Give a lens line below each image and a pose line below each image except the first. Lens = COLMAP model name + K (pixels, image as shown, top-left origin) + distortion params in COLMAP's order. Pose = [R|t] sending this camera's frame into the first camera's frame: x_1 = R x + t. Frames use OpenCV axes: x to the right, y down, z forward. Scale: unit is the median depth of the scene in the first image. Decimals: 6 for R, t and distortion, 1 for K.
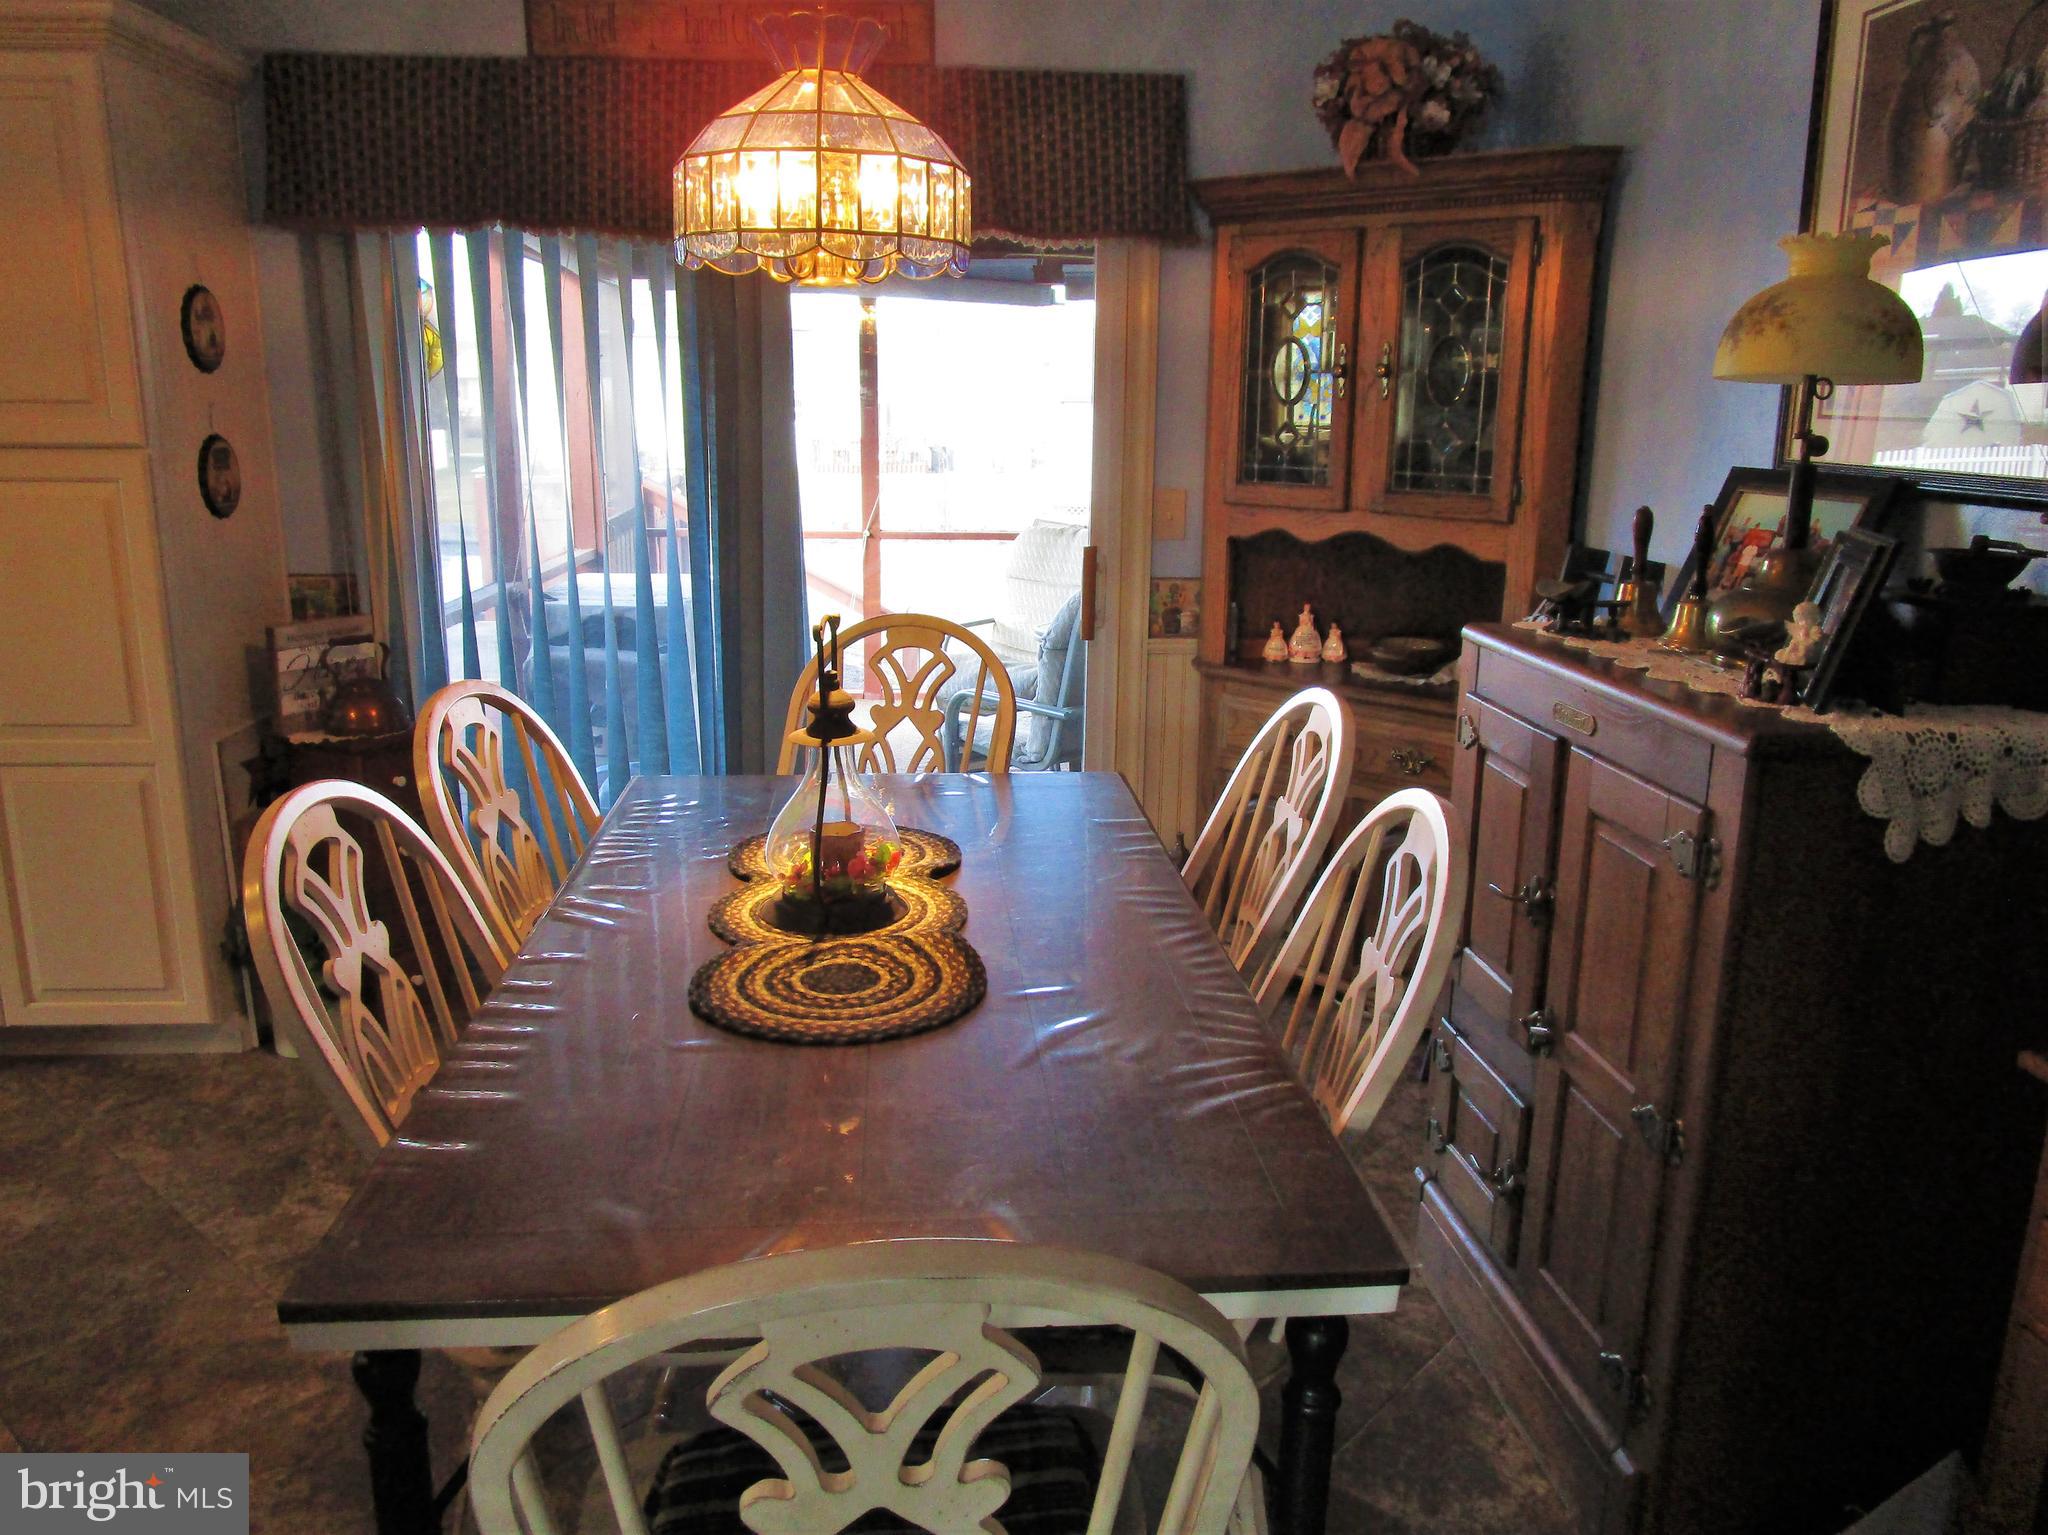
lens RADIAL K [[1516.2, 0, 1006.3], [0, 1516.2, 771.3], [0, 0, 1]] dist [-0.012205, -0.006331]
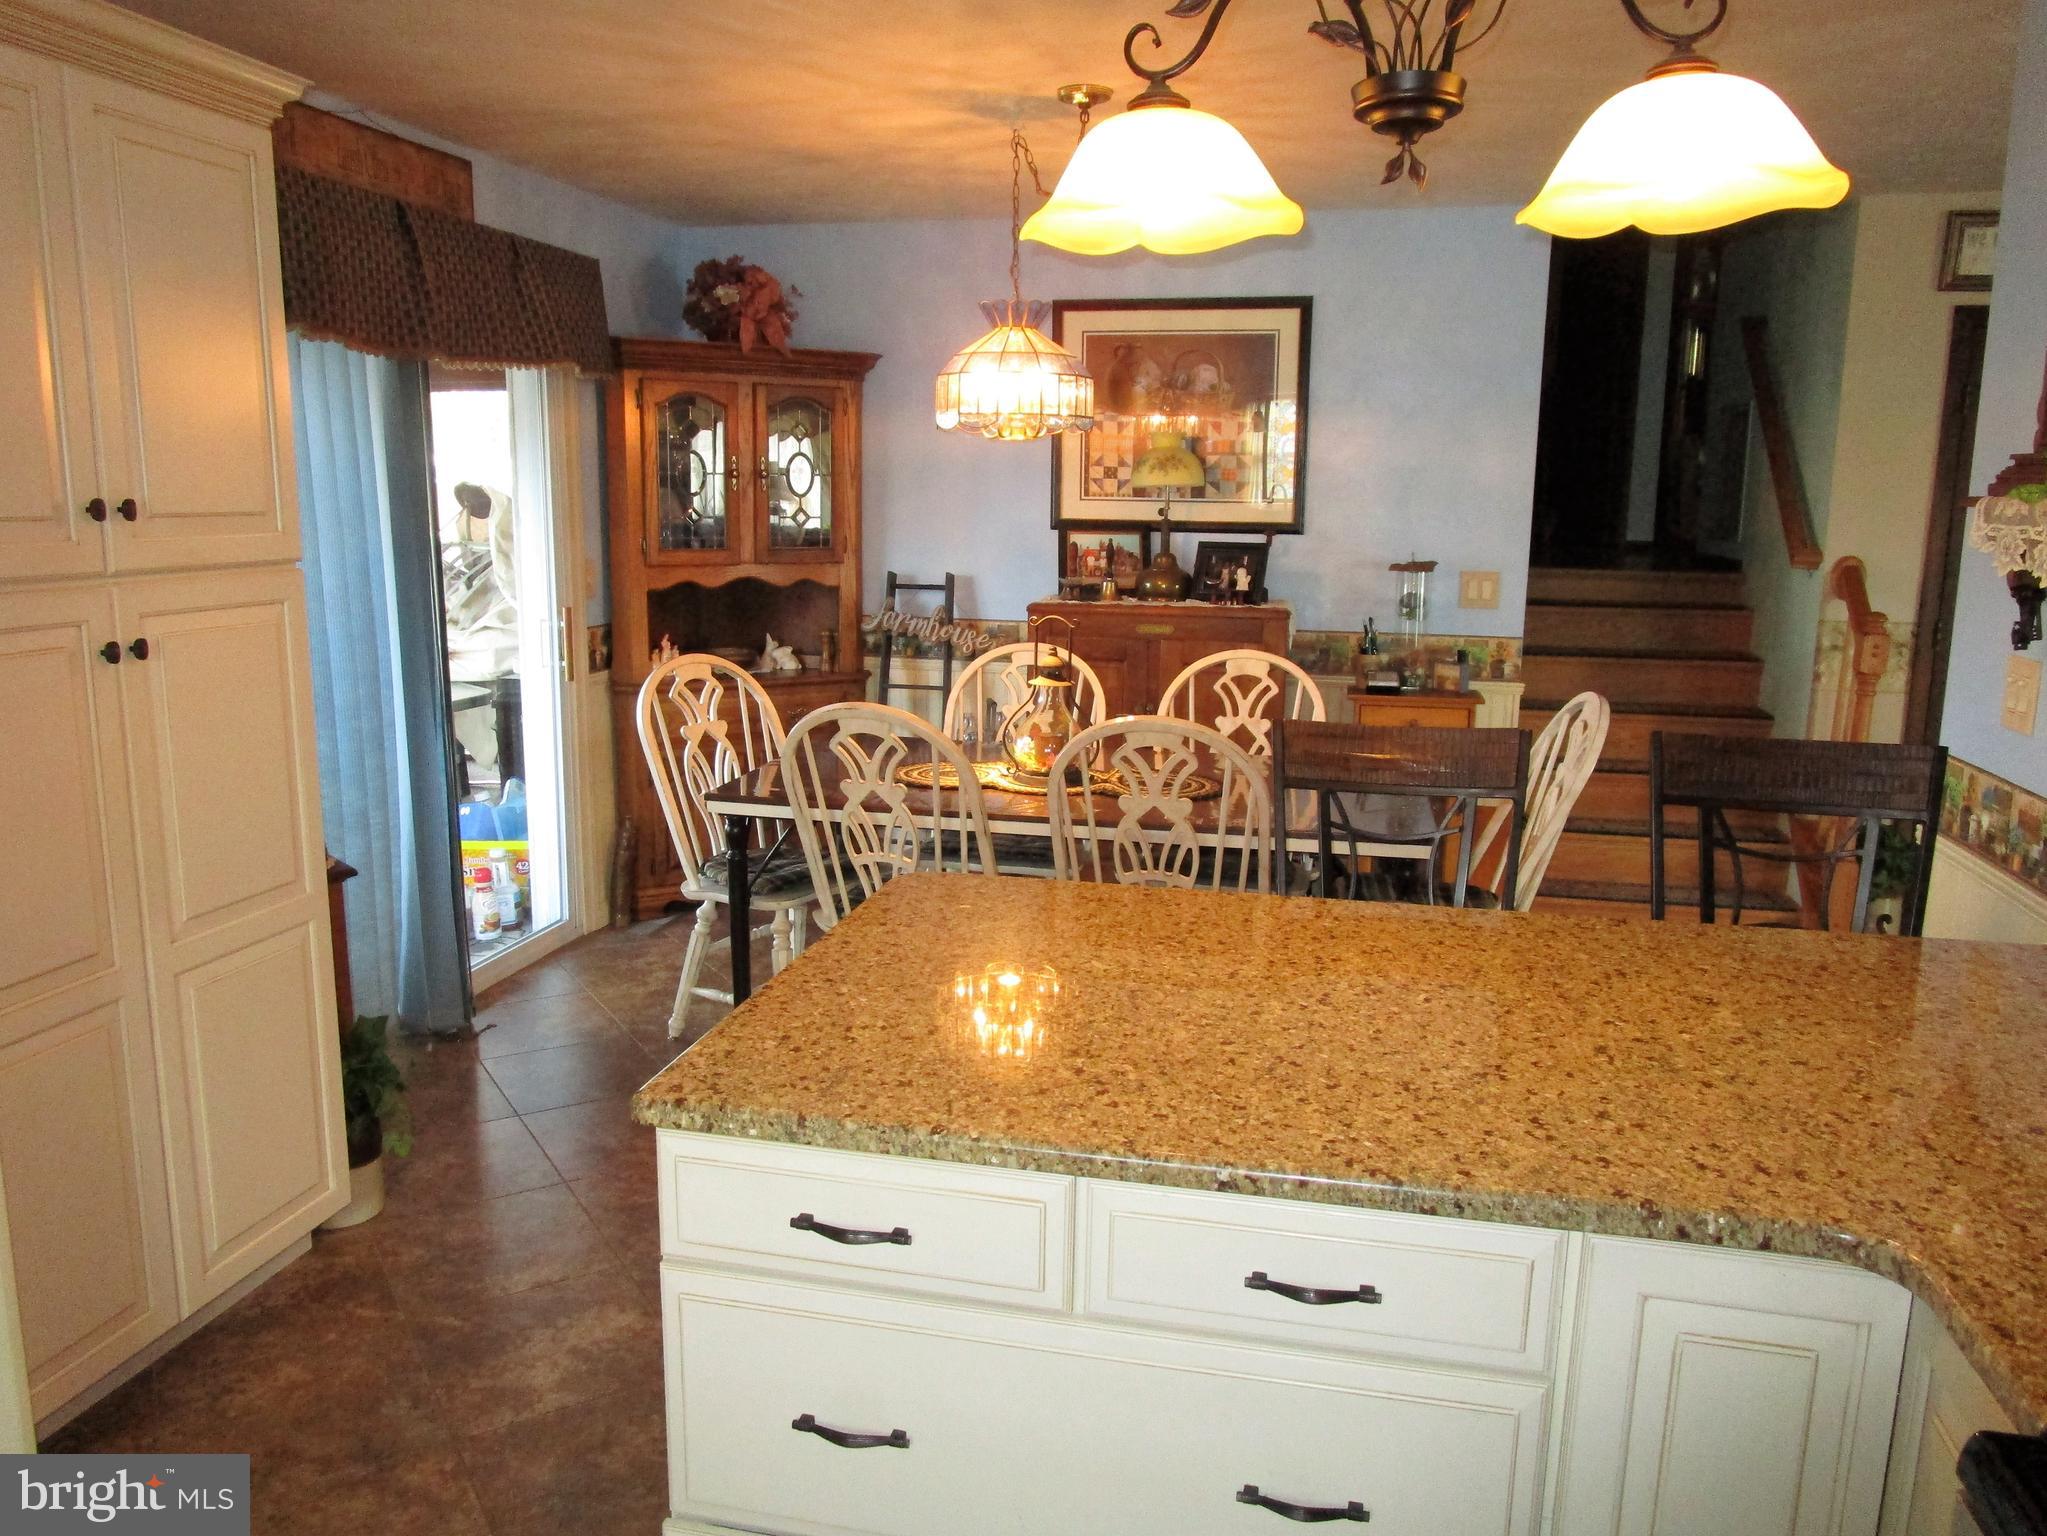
lens RADIAL K [[1515.4, 0, 1005.8], [0, 1515.4, 771.8], [0, 0, 1]] dist [-0.012205, -0.006331]
pose [[0.297446, -0.191901, 0.935254, -1.150245], [0.217833, 0.967394, 0.129217, -0.108249], [-0.929556, 0.165294, 0.329550, 0.283852]]
